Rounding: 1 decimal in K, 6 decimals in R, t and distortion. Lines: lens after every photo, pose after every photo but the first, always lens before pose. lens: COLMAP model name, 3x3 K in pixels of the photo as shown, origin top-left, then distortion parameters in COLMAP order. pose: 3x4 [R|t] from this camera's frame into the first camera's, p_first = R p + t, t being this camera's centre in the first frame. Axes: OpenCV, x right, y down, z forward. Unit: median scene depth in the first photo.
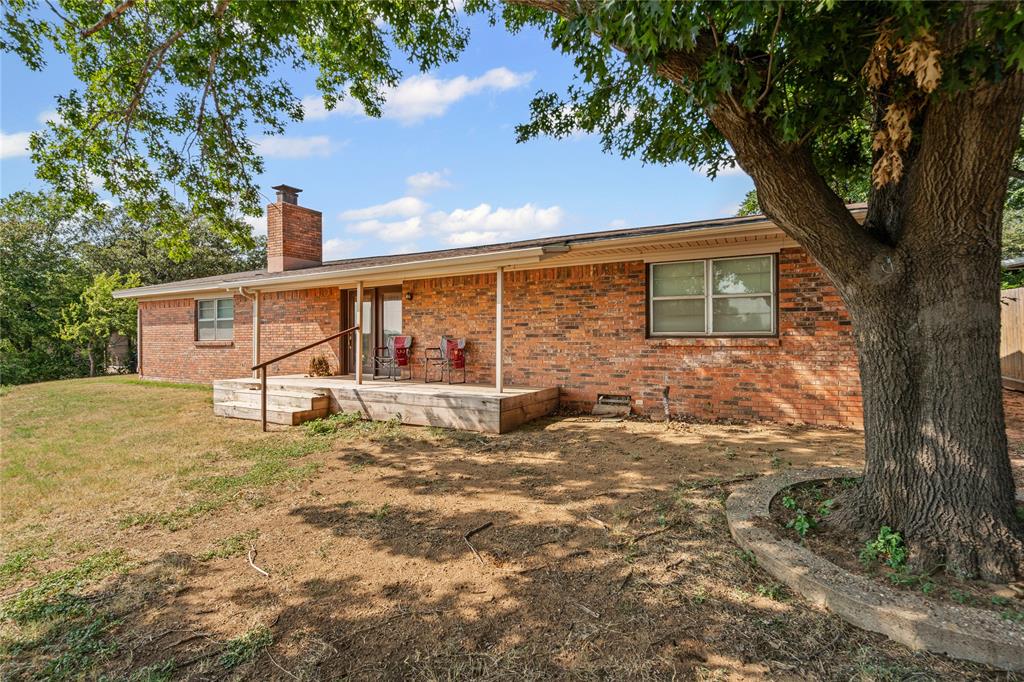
lens RADIAL K [[468.8, 0, 510.9], [0, 468.8, 340.0], [0, 0, 1]] dist [-0.003227, 0.002263]
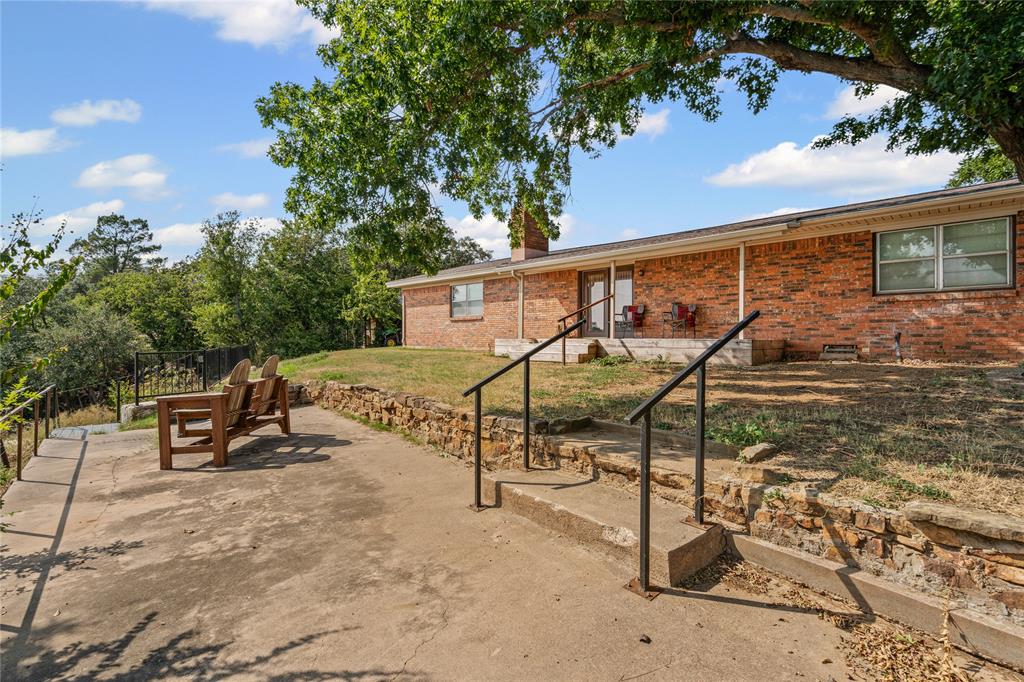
lens RADIAL K [[468.8, 0, 509.3], [0, 468.8, 337.4], [0, 0, 1]] dist [-0.003227, 0.002263]
pose [[0.961462, 0.000763, -0.274938, -0.263474], [0.000015, 0.999996, 0.002828, 0.095183], [0.274939, -0.002723, 0.961458, -0.383664]]
